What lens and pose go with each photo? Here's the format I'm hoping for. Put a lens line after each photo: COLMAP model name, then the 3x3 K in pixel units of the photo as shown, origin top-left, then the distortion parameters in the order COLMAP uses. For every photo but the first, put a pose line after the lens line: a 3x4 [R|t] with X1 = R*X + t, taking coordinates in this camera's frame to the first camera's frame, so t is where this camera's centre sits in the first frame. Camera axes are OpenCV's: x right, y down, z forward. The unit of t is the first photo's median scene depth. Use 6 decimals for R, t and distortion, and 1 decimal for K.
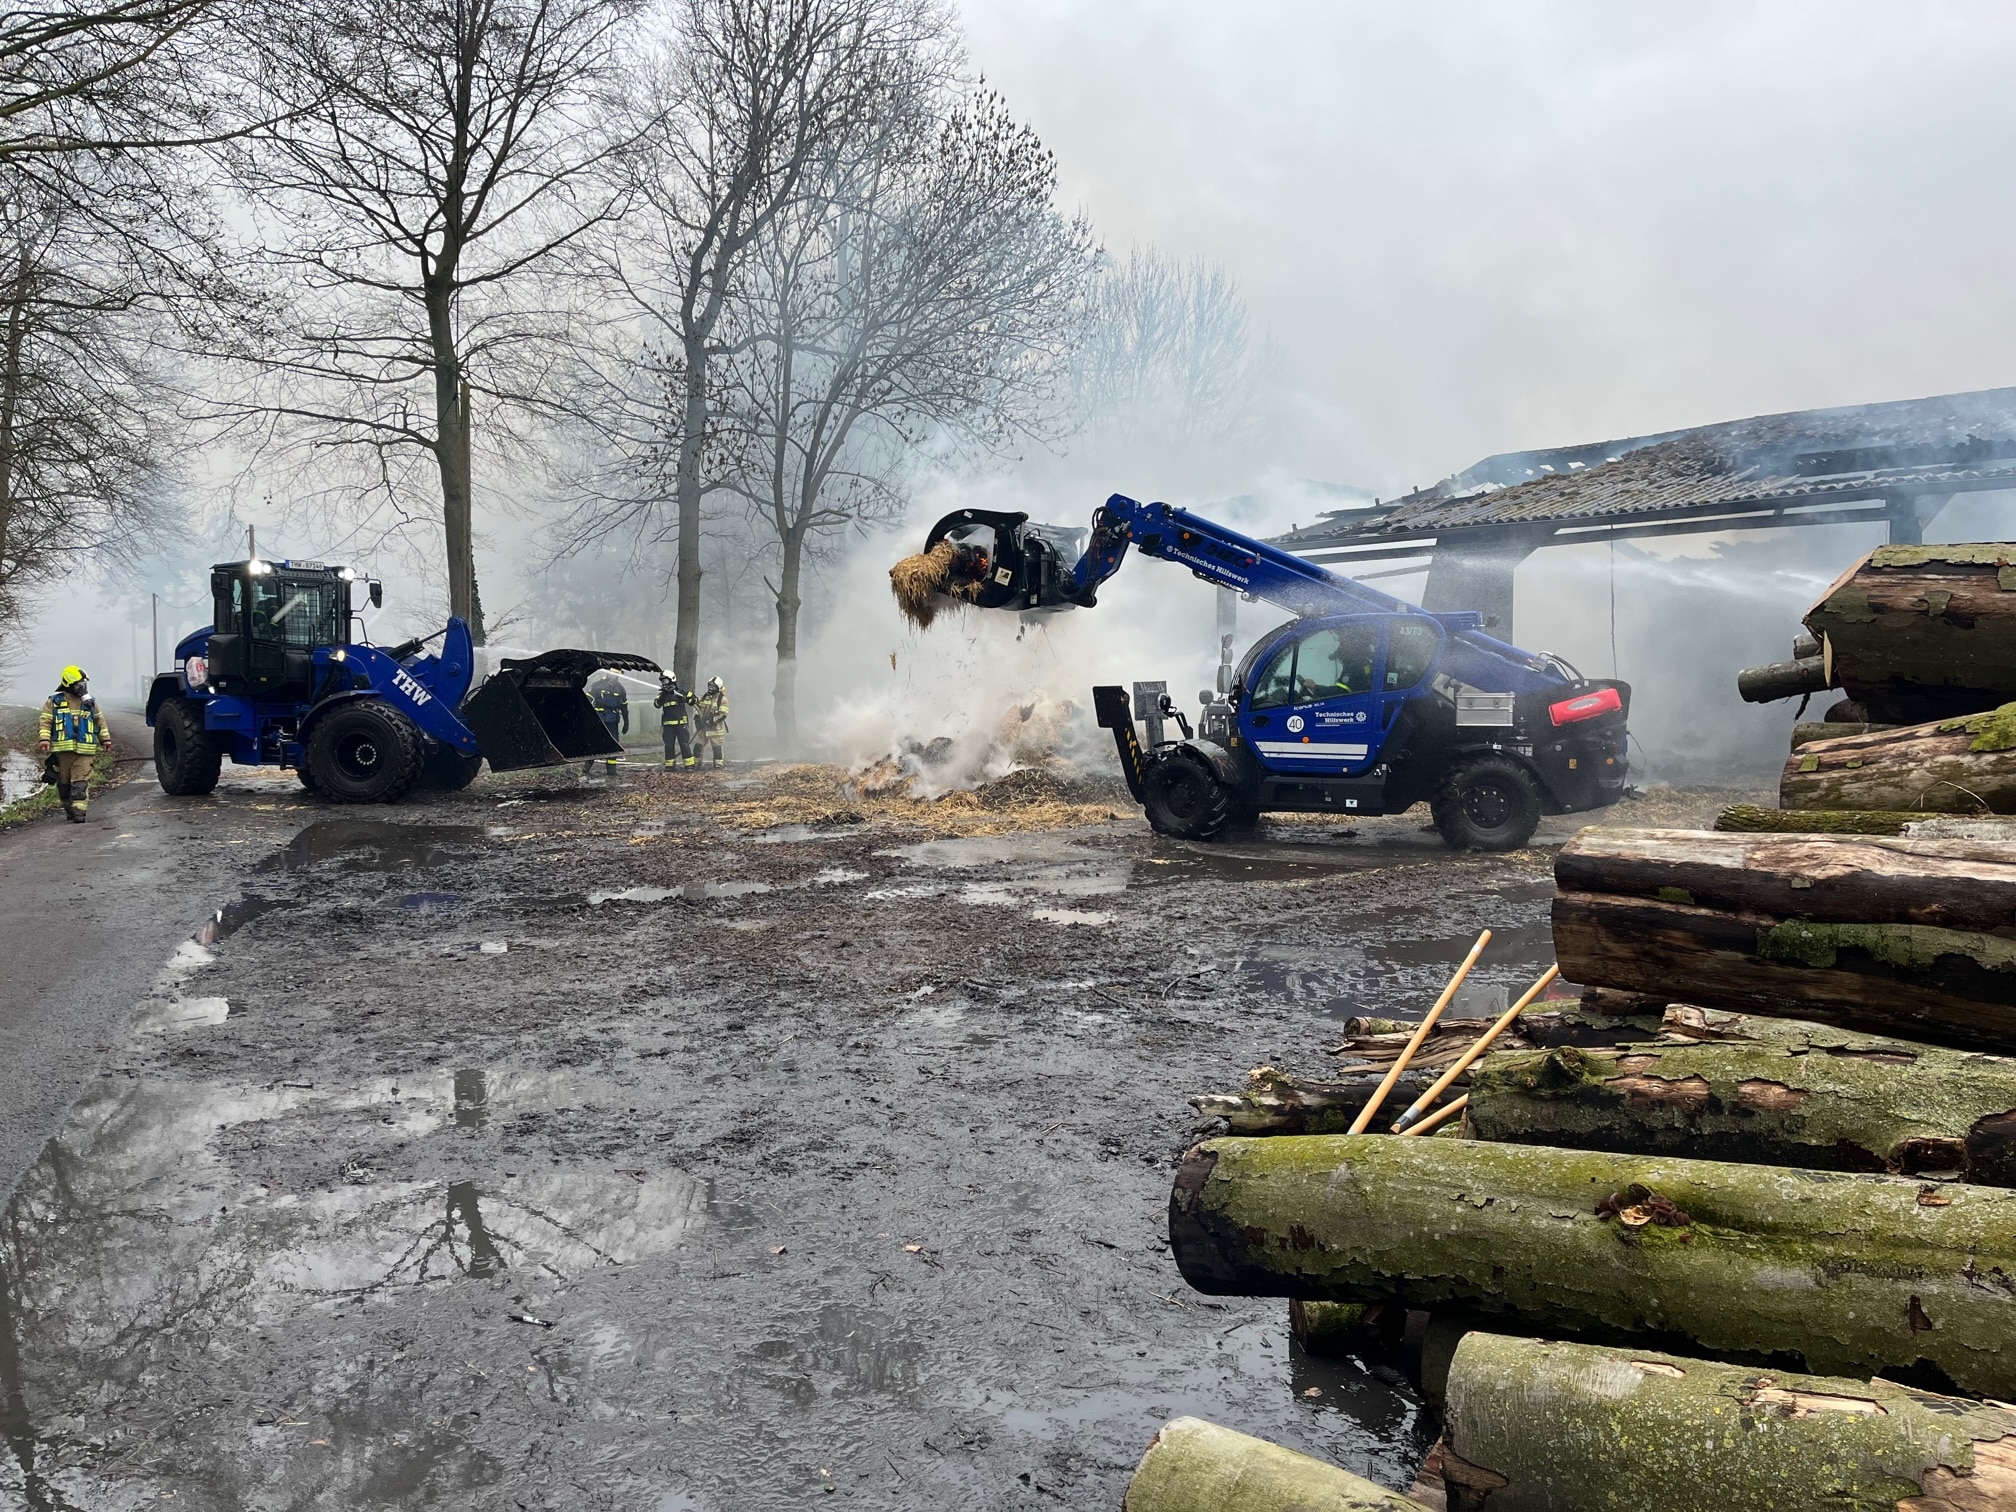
lens RADIAL K [[1534.6, 0, 993.5], [0, 1534.6, 767.9], [0, 0, 1]] dist [0.056669, -0.070957]
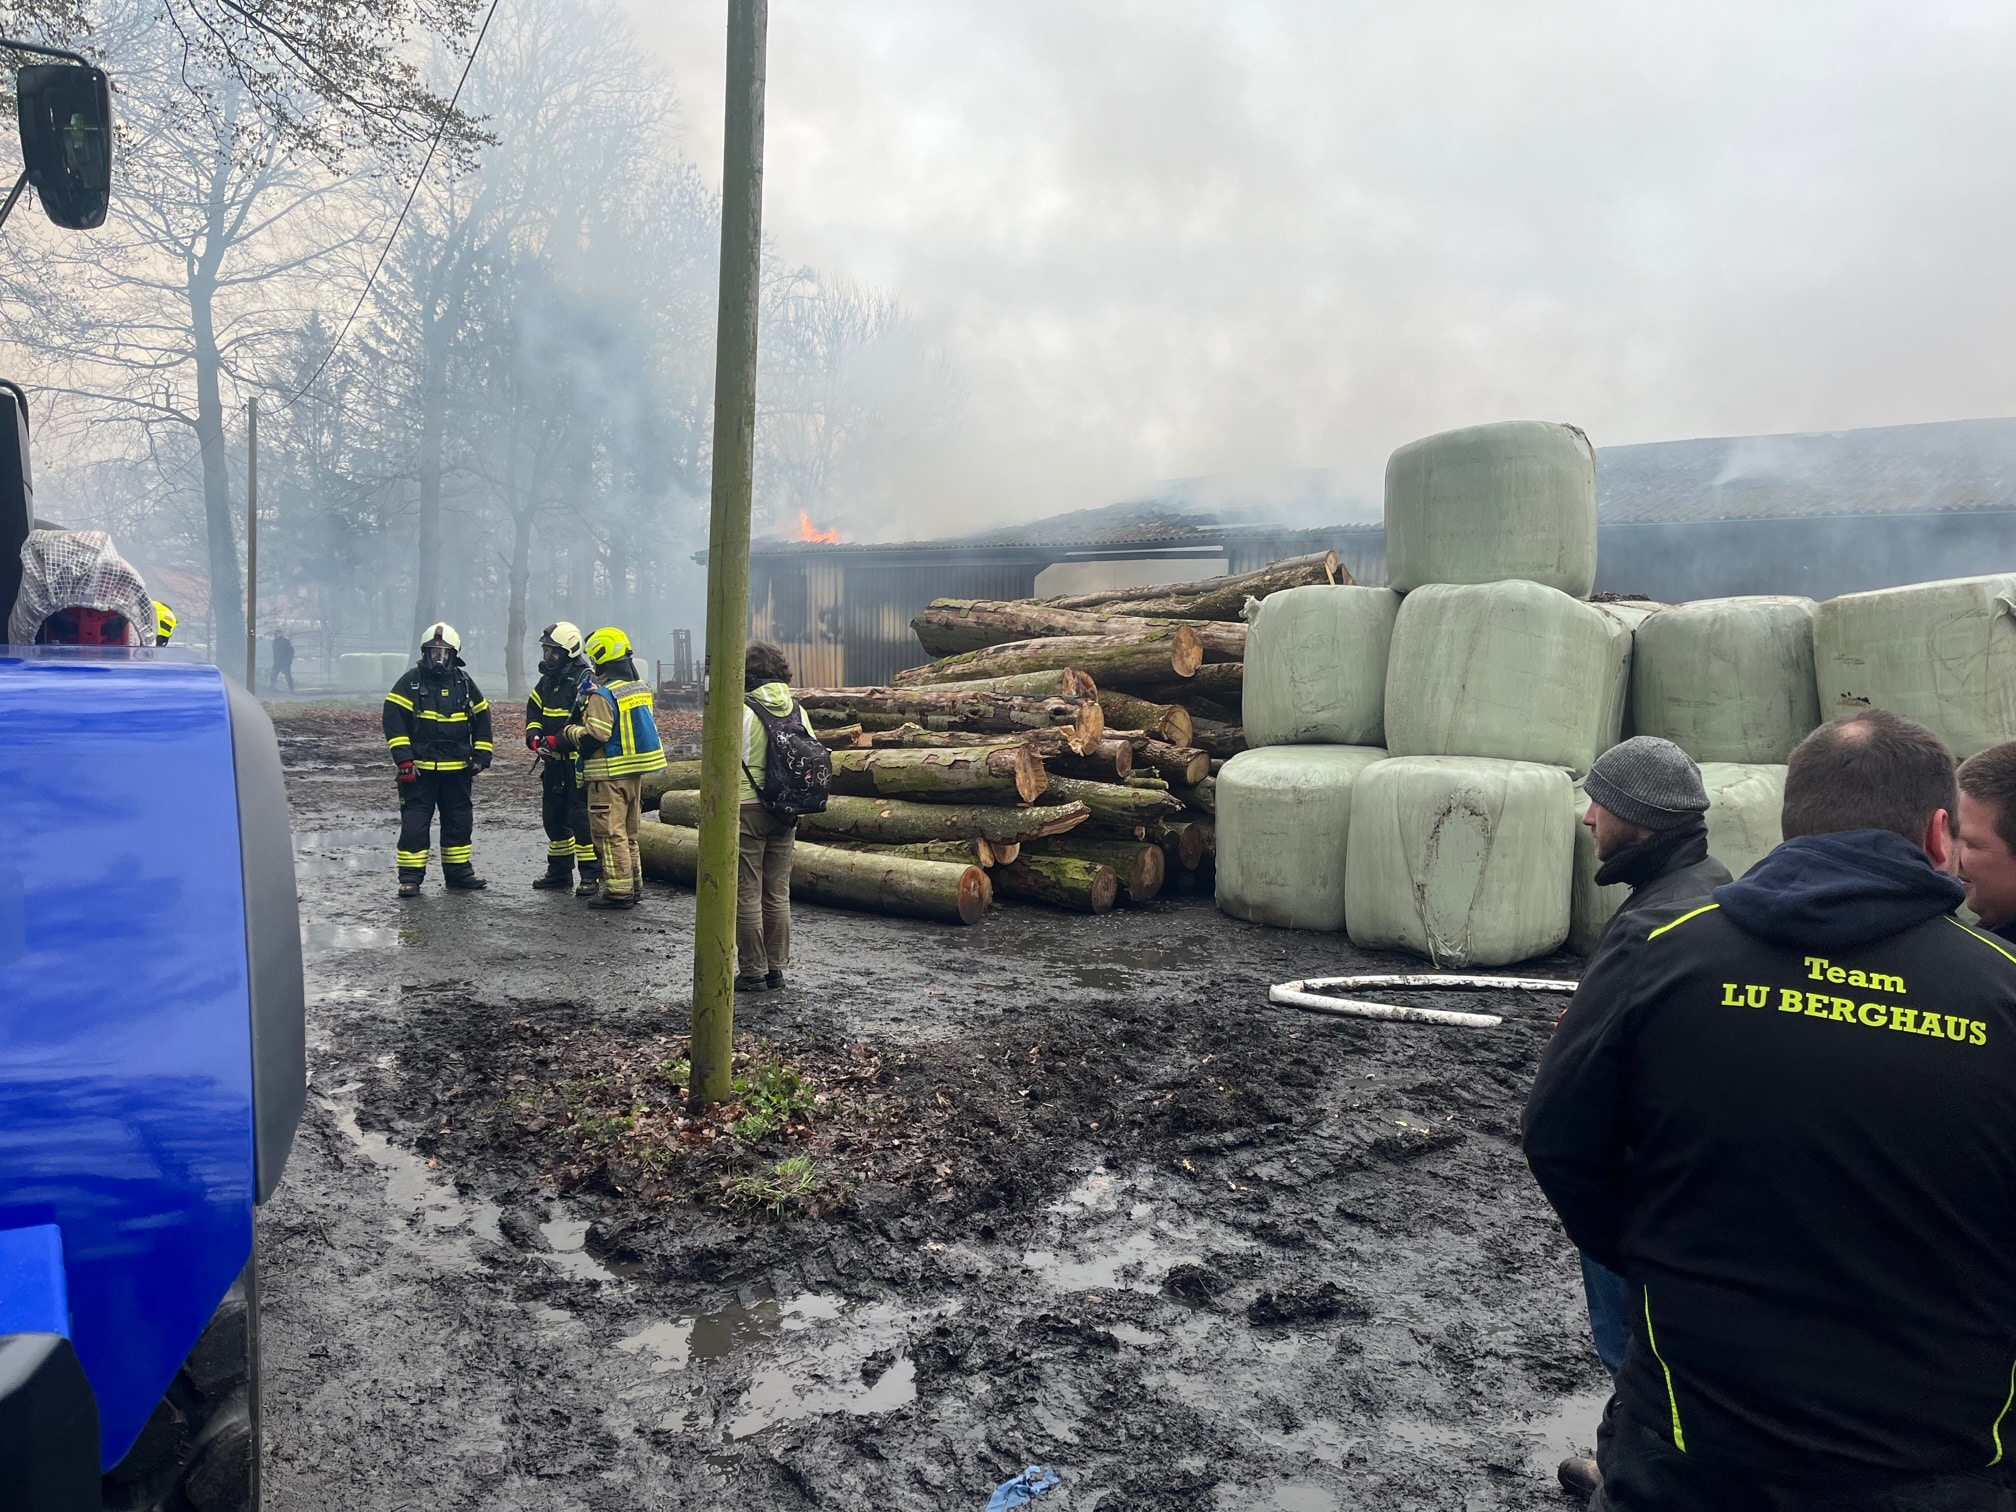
lens RADIAL K [[1534.6, 0, 1012.8], [0, 1534.6, 756.2], [0, 0, 1]] dist [0.056669, -0.070957]
pose [[0.981931, 0.012878, 0.188802, 0.037934], [-0.014911, 0.999845, 0.009351, 0.036854], [-0.188652, -0.011997, 0.981971, -0.517762]]
